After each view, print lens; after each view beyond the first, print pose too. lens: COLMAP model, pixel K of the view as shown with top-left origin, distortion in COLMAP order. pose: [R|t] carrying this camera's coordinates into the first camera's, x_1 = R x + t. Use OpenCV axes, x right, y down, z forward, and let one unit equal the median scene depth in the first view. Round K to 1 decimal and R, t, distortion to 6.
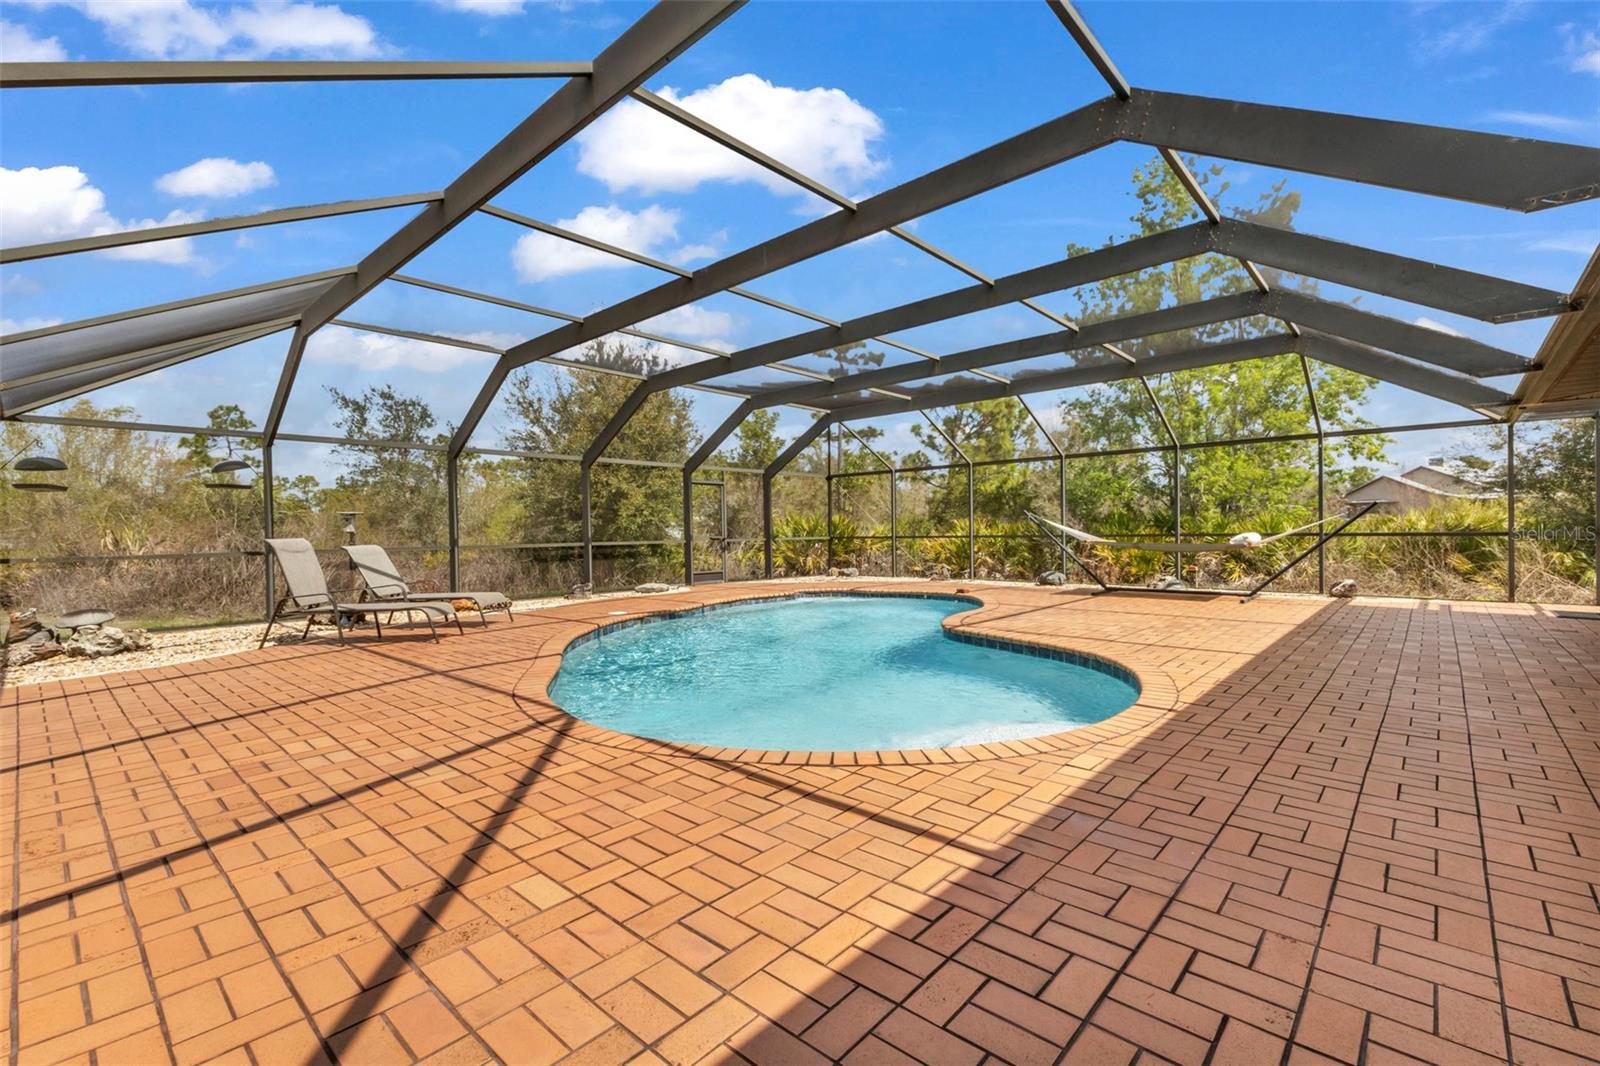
lens RADIAL K [[717.6, 0, 805.8], [0, 717.6, 531.9], [0, 0, 1]] dist [0.010165, -0.003195]
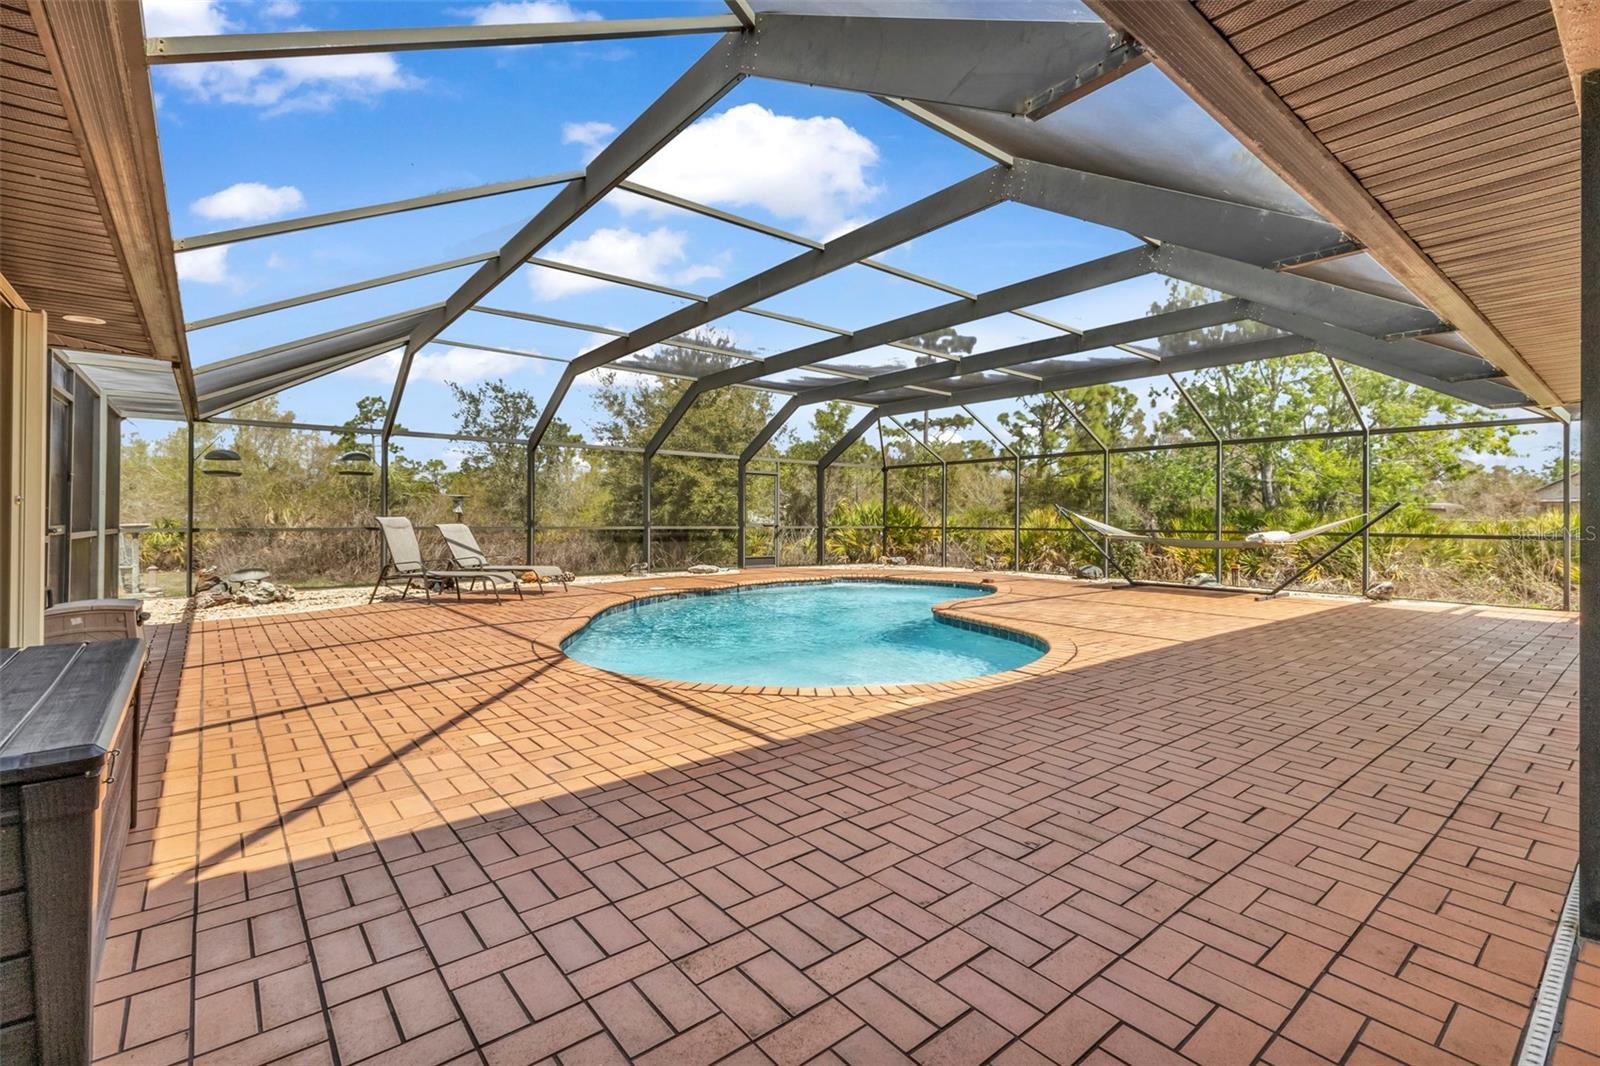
lens RADIAL K [[717.6, 0, 784.8], [0, 717.6, 515.7], [0, 0, 1]] dist [0.010165, -0.003195]
pose [[0.988401, 0.019851, -0.150561, 0.126366], [-0.020798, 0.999773, -0.004718, -0.001573], [0.150433, 0.007794, 0.988589, -0.118146]]
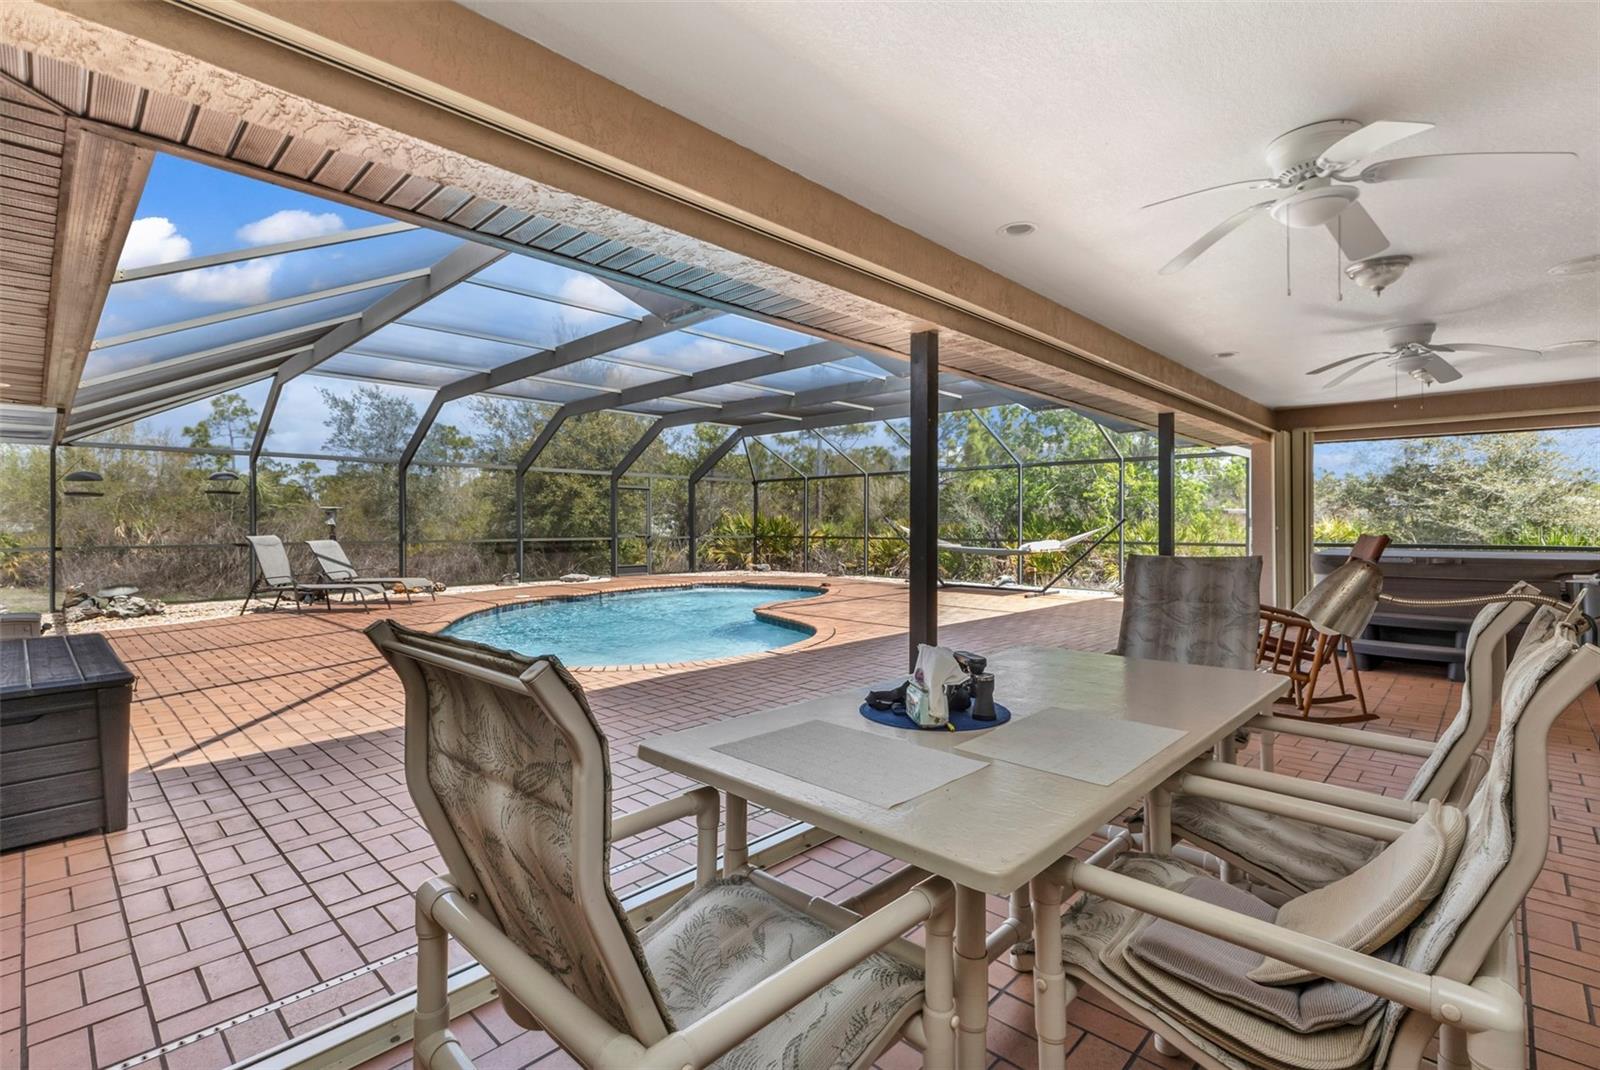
lens RADIAL K [[717.6, 0, 780.4], [0, 717.6, 524.6], [0, 0, 1]] dist [0.010165, -0.003195]
pose [[0.999653, 0.015247, -0.021481, 0.257003], [-0.015311, 0.999879, -0.002806, -0.020330], [0.021436, 0.003134, 0.999765, -0.304712]]
